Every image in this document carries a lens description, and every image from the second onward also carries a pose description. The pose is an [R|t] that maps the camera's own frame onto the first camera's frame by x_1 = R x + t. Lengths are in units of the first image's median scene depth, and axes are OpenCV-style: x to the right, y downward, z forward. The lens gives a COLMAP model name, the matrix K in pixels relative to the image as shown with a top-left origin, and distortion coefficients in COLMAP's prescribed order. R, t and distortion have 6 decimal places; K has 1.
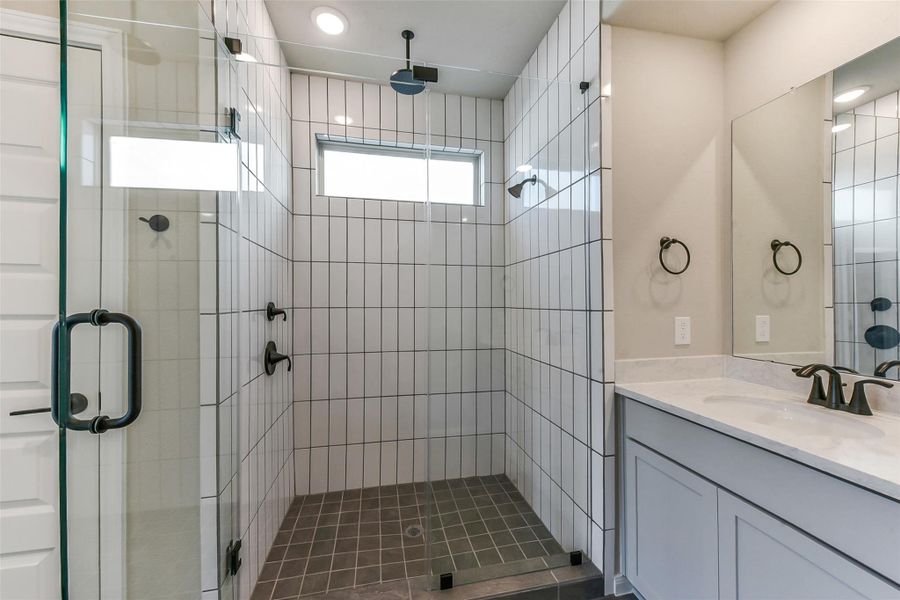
lens RADIAL K [[346.6, 0, 456.6], [0, 346.6, 298.1], [0, 0, 1]] dist [0.010177, -0.000191]
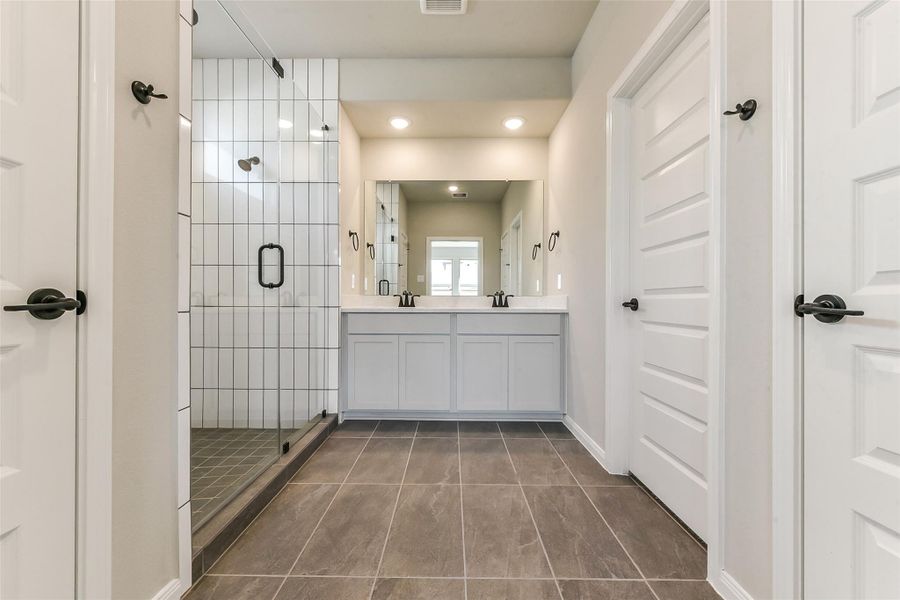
lens RADIAL K [[346.6, 0, 453.4], [0, 346.6, 300.2], [0, 0, 1]] dist [0.010177, -0.000191]
pose [[0.199673, 0.008004, 0.979830, -1.148581], [-0.008970, 0.999940, -0.006341, 0.210783], [-0.979821, -0.007523, 0.199733, 0.076058]]
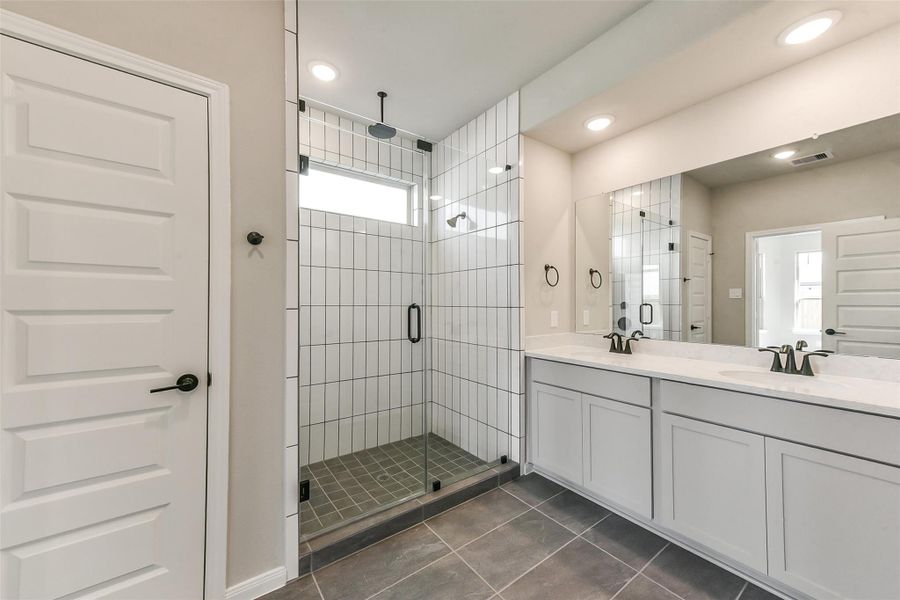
lens RADIAL K [[346.6, 0, 455.4], [0, 346.6, 300.1], [0, 0, 1]] dist [0.010177, -0.000191]
pose [[0.901450, 0.008057, 0.432809, -0.559456], [-0.009971, 0.999948, 0.002153, 0.001105], [-0.432769, -0.006256, 0.901483, -0.352639]]
